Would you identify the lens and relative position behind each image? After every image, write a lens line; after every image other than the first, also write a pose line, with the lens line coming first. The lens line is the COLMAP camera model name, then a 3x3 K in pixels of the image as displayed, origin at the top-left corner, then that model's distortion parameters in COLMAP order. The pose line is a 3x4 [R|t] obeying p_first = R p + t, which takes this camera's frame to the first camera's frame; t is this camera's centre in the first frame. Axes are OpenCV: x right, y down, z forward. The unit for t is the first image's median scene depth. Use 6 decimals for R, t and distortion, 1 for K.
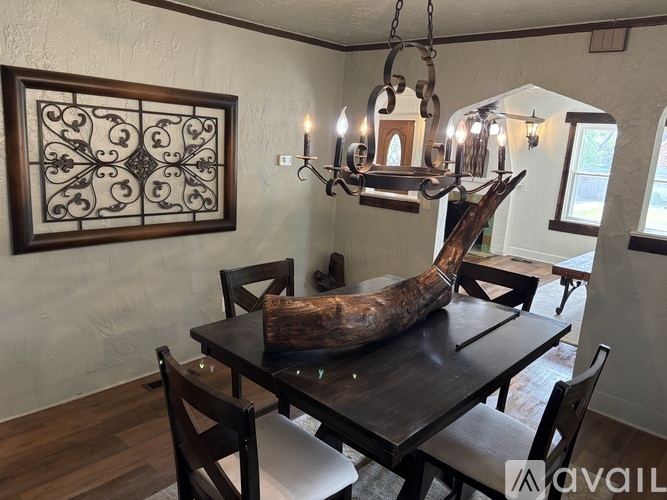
lens RADIAL K [[505.6, 0, 332.5], [0, 505.6, 249.4], [0, 0, 1]] dist [-0.000670, -0.000908]
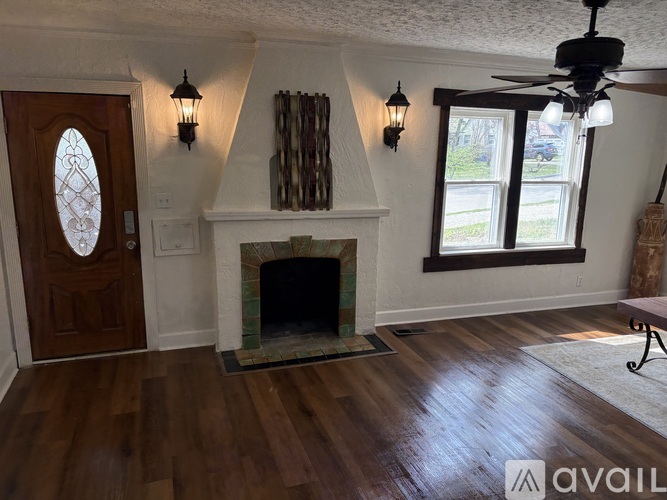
lens RADIAL K [[505.6, 0, 332.5], [0, 505.6, 252.2], [0, 0, 1]] dist [-0.000670, -0.000908]
pose [[0.502337, -0.234416, 0.832290, -0.164613], [0.196484, 0.968316, 0.154138, -0.188103], [-0.842052, 0.086103, 0.532480, 0.756572]]
